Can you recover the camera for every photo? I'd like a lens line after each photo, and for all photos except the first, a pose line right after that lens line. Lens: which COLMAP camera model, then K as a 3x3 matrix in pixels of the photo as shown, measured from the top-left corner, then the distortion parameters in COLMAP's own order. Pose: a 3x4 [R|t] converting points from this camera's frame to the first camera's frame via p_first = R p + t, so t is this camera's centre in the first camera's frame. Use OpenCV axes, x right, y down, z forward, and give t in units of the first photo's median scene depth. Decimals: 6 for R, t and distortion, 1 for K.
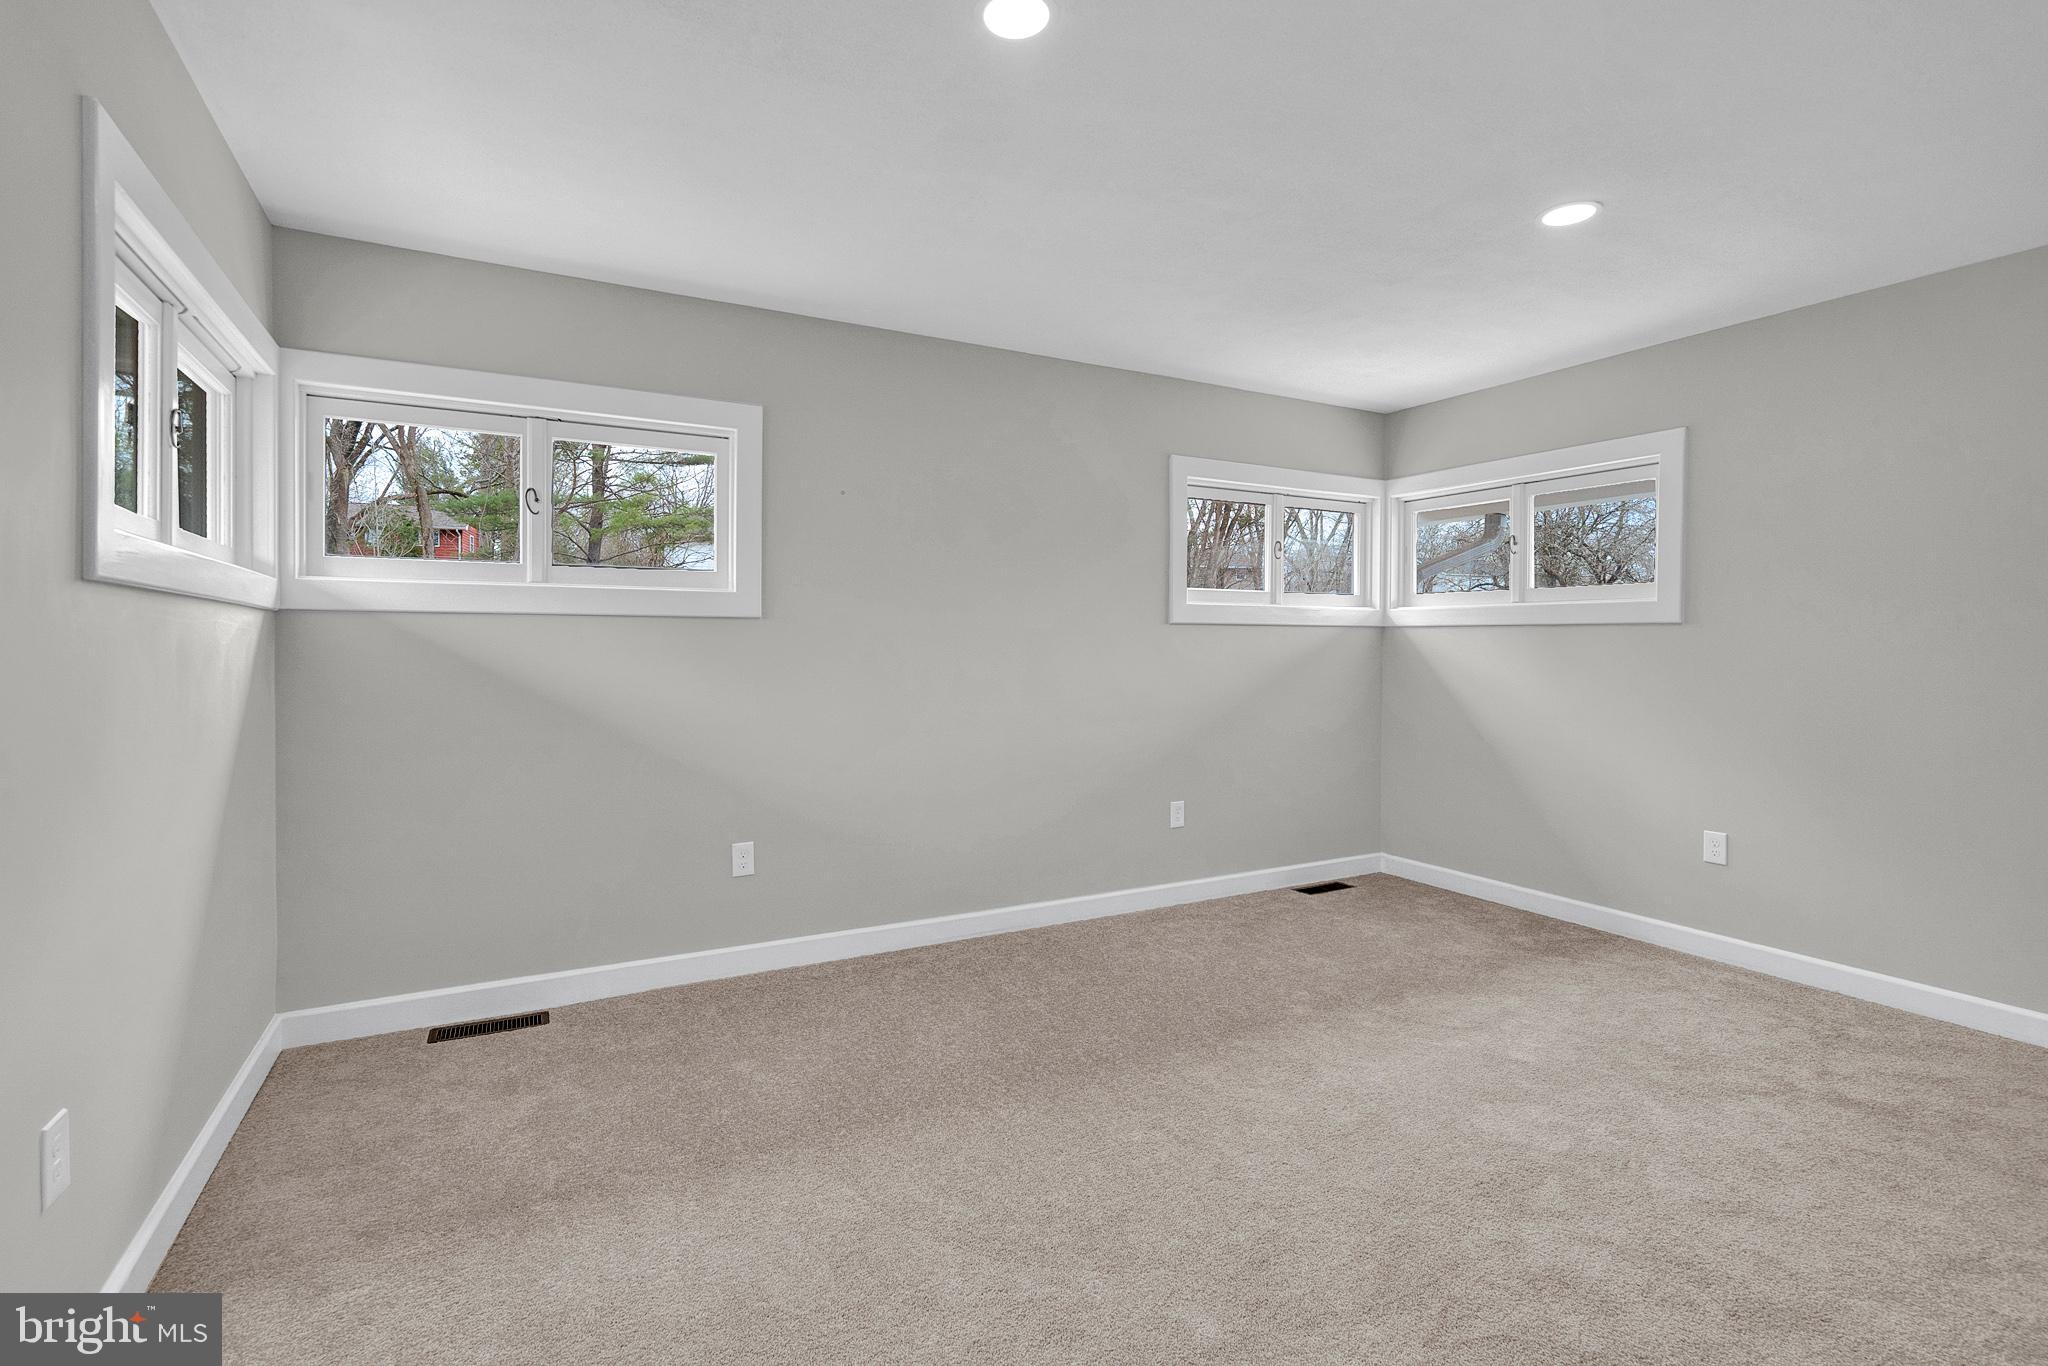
lens RADIAL K [[931.6, 0, 995.7], [0, 931.6, 650.3], [0, 0, 1]] dist [-0.003085, -0.001442]
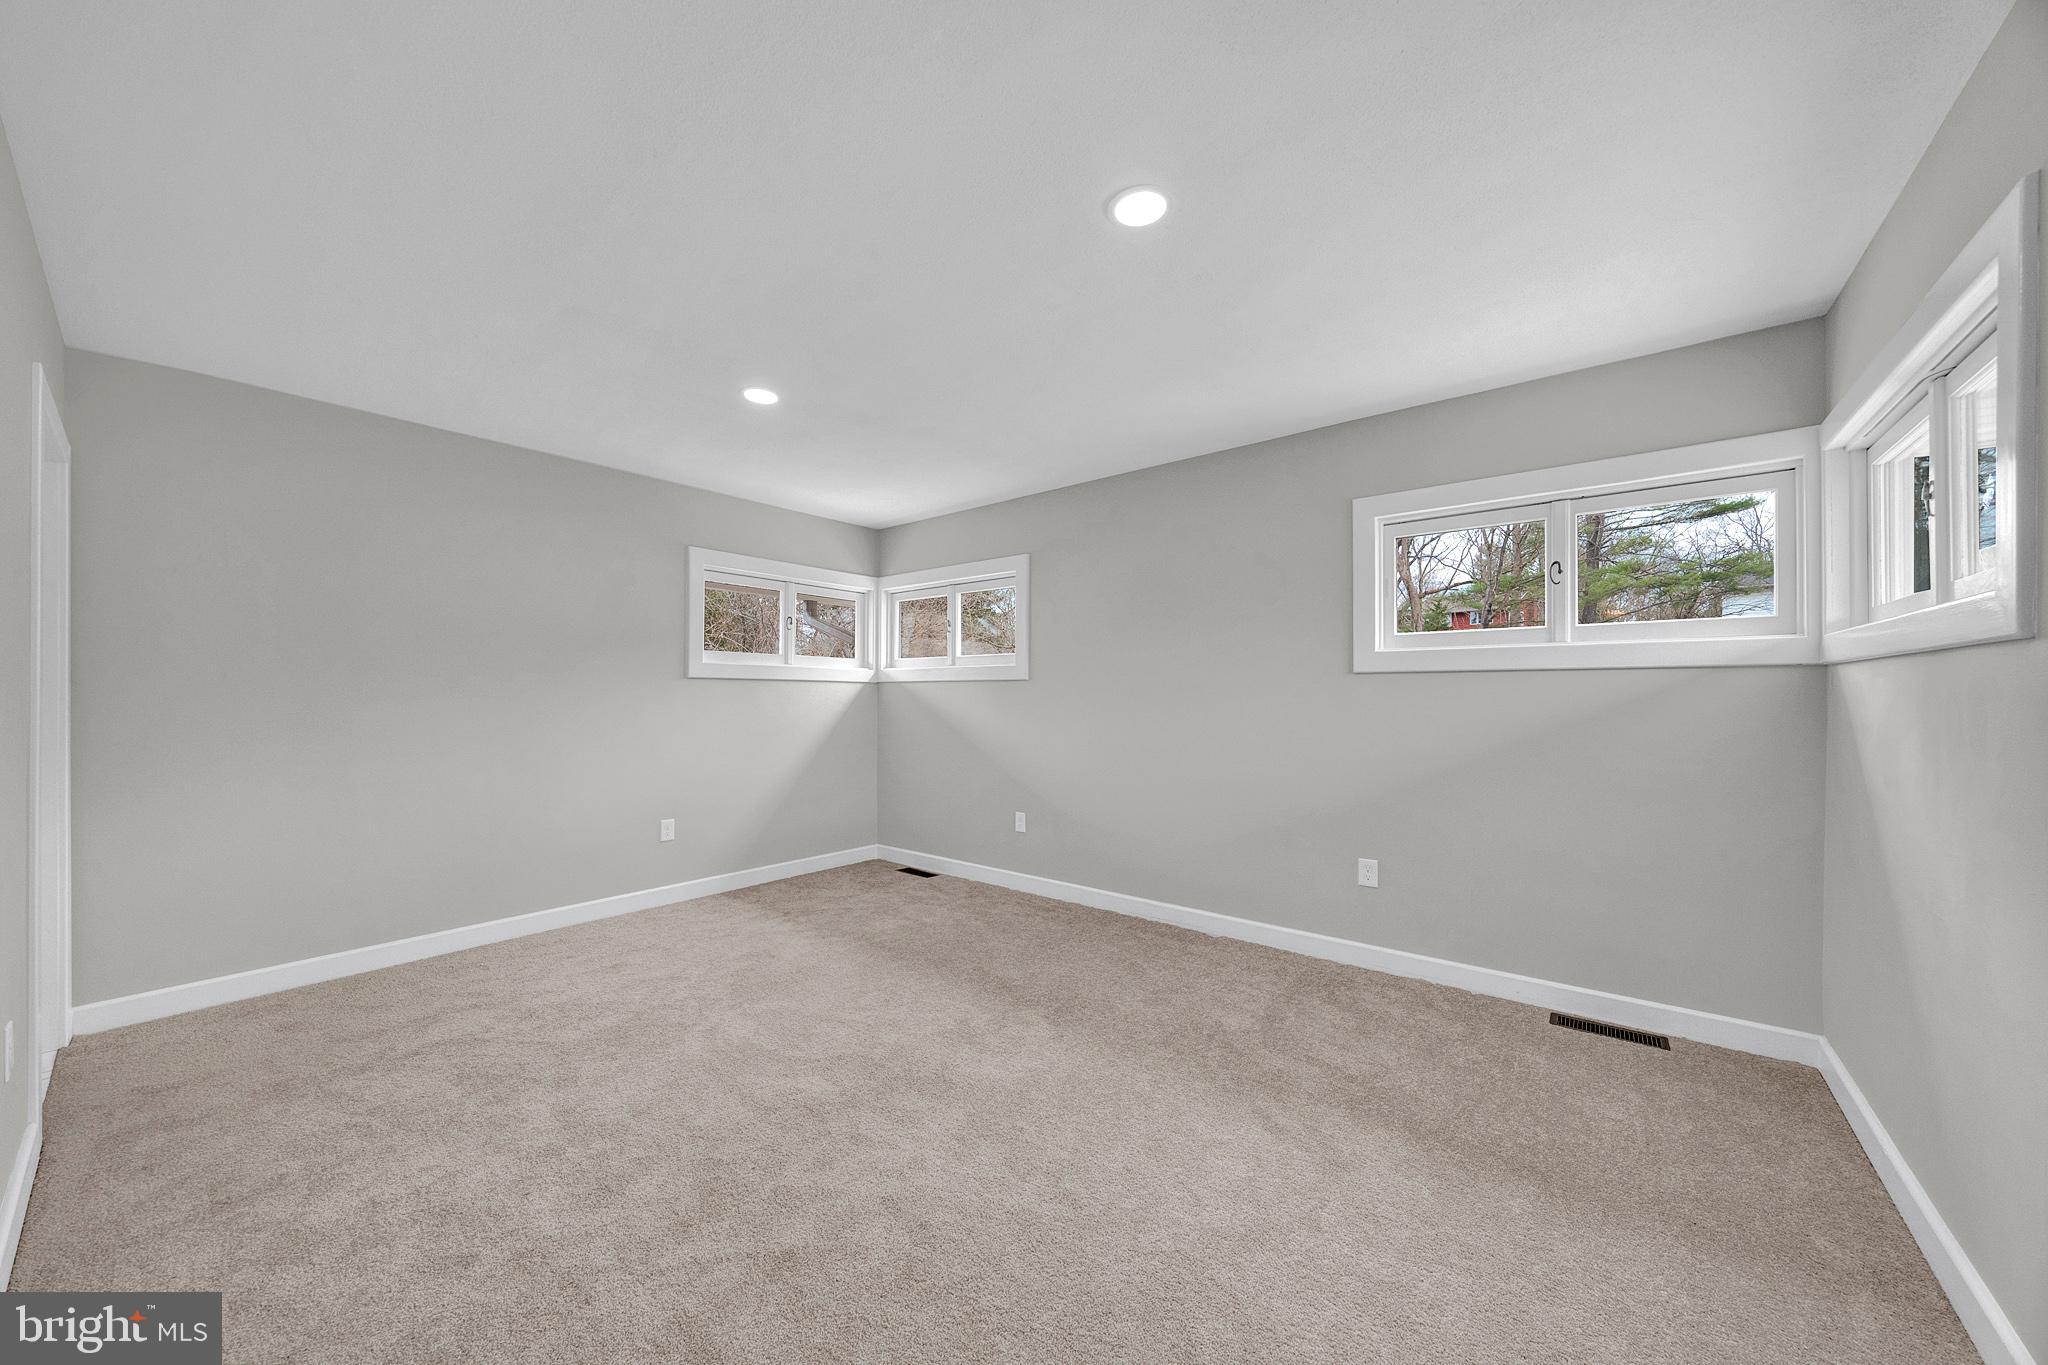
lens RADIAL K [[708.1, 0, 1011.6], [0, 708.1, 697.8], [0, 0, 1]] dist [-0.005256, 0.000334]
pose [[0.385554, -0.000329, -0.922685, 0.912715], [-0.003884, 0.999990, -0.001980, -0.000526], [0.922677, 0.004347, 0.385549, 0.482513]]
